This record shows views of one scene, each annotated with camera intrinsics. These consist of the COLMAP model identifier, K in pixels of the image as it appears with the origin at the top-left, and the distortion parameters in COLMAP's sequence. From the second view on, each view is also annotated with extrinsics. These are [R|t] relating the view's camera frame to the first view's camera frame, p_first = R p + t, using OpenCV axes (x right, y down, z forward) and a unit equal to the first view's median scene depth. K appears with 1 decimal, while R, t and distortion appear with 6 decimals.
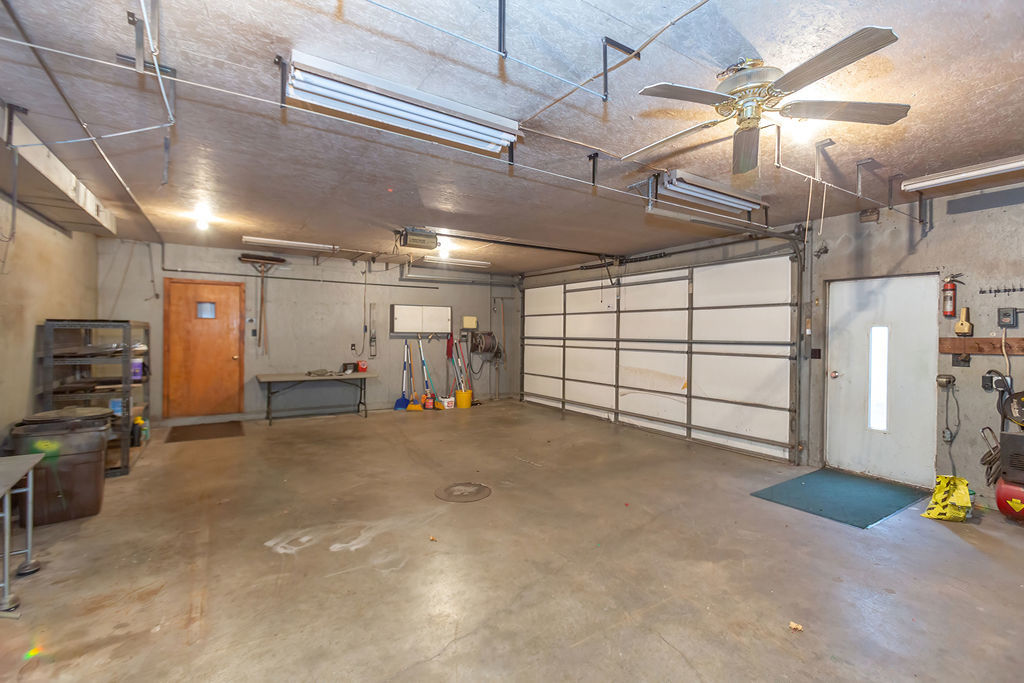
lens RADIAL K [[454.0, 0, 508.8], [0, 454.0, 333.6], [0, 0, 1]] dist [-0.022269, 0.015110]
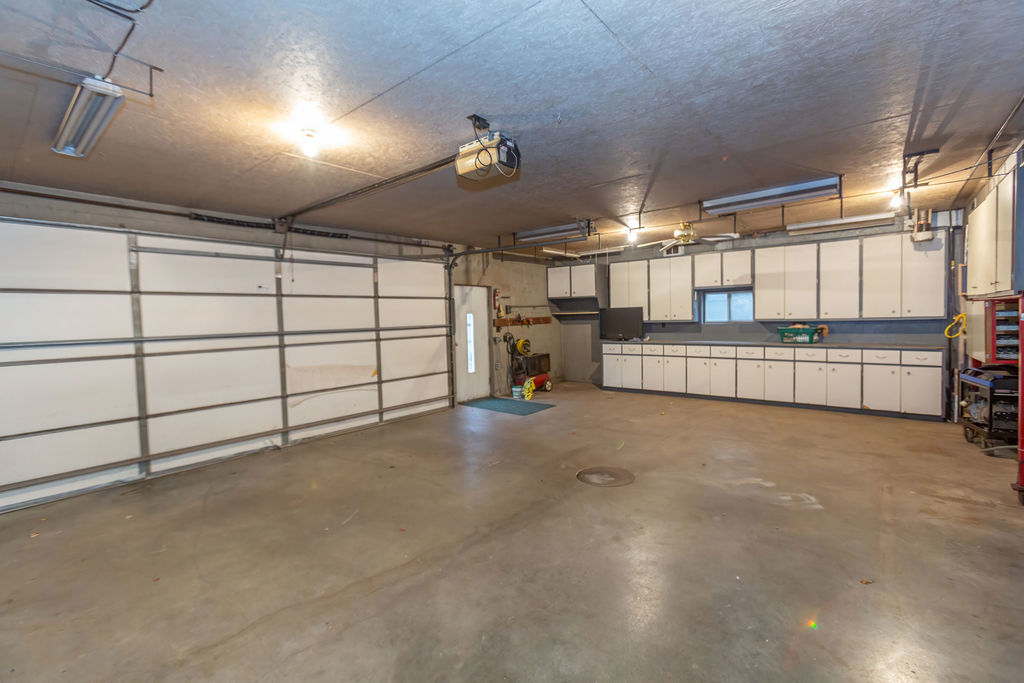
lens RADIAL K [[454.0, 0, 508.8], [0, 454.0, 333.6], [0, 0, 1]] dist [-0.022269, 0.015110]
pose [[-0.303918, -0.035980, 0.952019, -0.819954], [0.027341, 0.998546, 0.046466, -0.014575], [-0.952306, 0.040151, -0.302492, 1.254821]]
